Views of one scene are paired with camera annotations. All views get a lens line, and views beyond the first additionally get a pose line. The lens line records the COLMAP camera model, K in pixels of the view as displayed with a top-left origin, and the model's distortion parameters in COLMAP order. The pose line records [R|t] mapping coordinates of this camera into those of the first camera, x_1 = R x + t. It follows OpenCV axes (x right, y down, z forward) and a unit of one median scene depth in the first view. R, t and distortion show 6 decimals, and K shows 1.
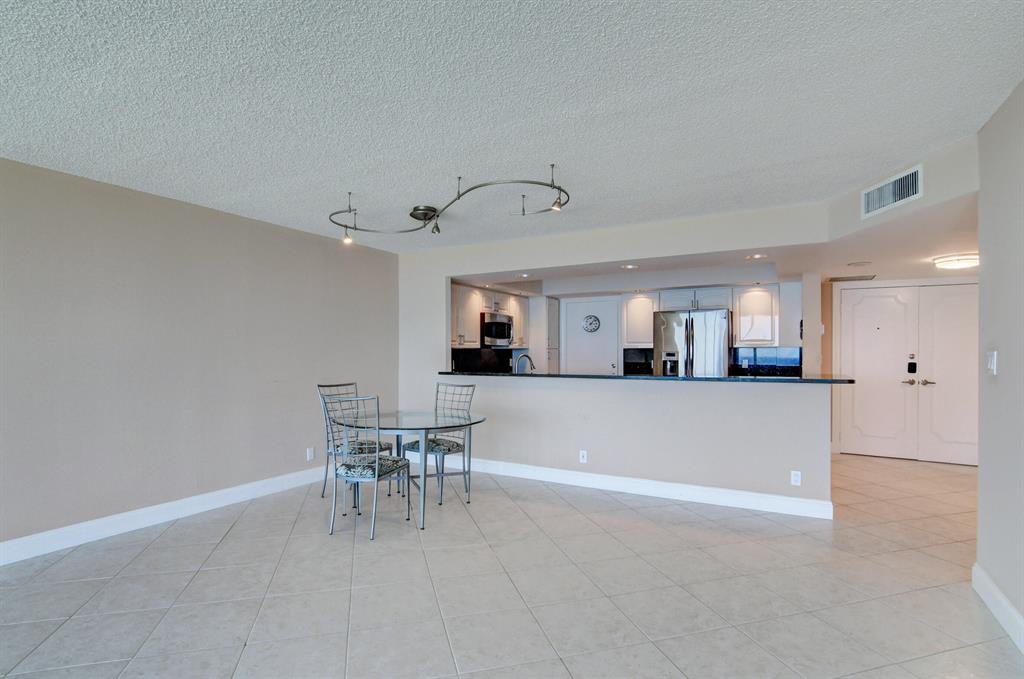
lens RADIAL K [[500.1, 0, 509.8], [0, 500.1, 351.0], [0, 0, 1]] dist [-0.018597, 0.001265]
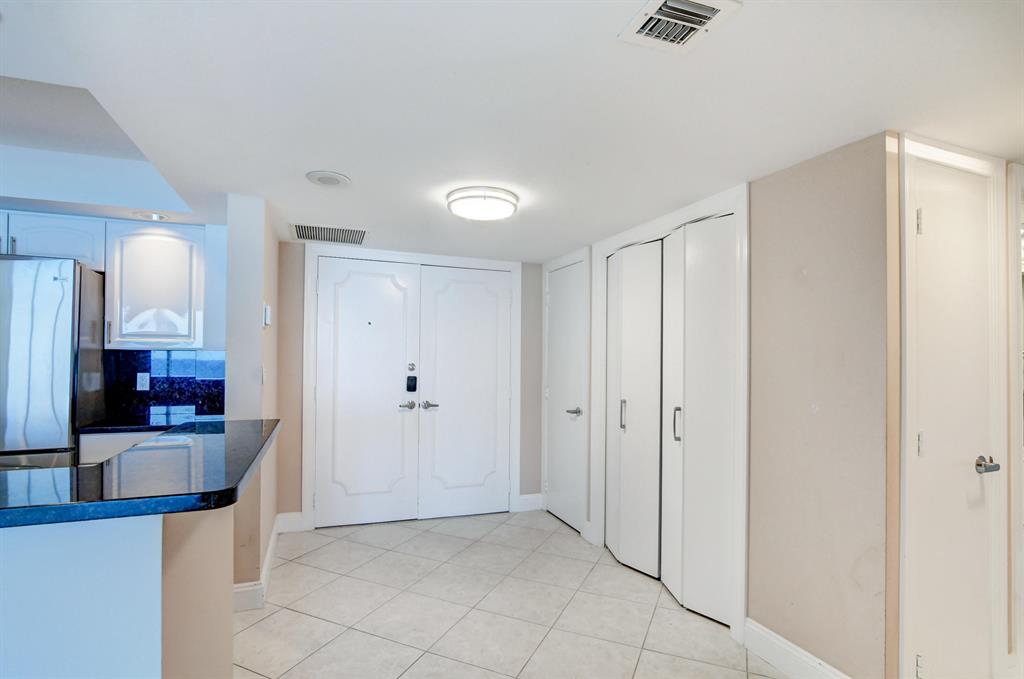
lens RADIAL K [[500.1, 0, 509.8], [0, 500.1, 351.0], [0, 0, 1]] dist [-0.018597, 0.001265]
pose [[0.633689, 0.010598, 0.773515, 0.380935], [-0.014219, 0.999897, -0.002051, -0.010554], [-0.773457, -0.009699, 0.633774, 0.476847]]
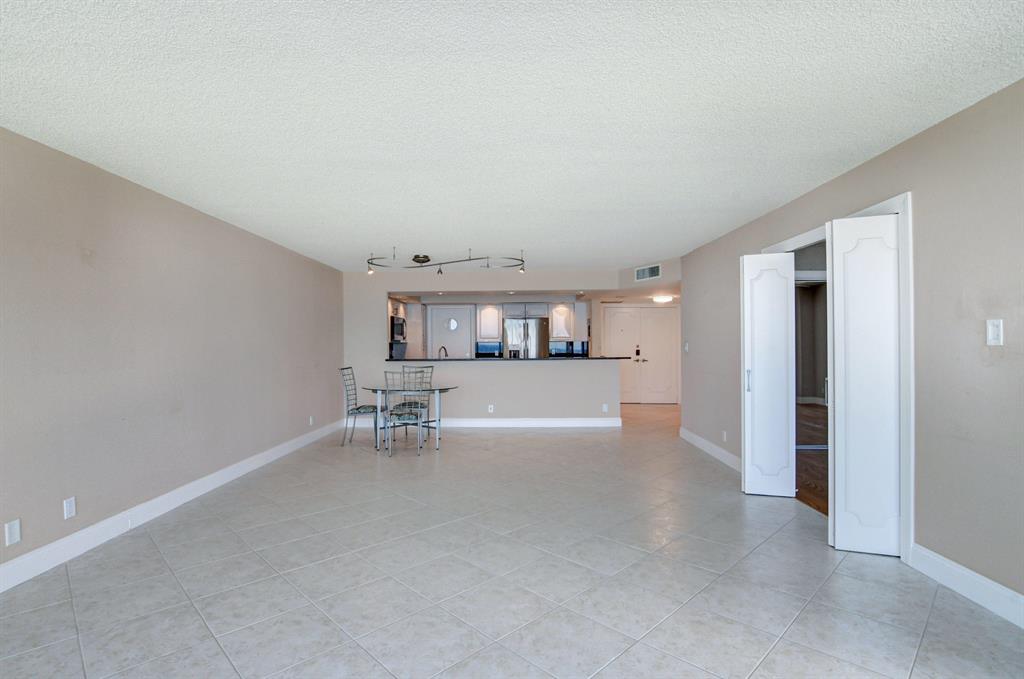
lens RADIAL K [[476.1, 0, 512.0], [0, 476.1, 339.5], [0, 0, 1]] dist [-0.000702, 0.000171]
pose [[0.882195, -0.000791, 0.470883, -0.411226], [0.006025, 0.999936, -0.009608, 0.000444], [-0.470845, 0.011313, 0.882143, -0.319176]]
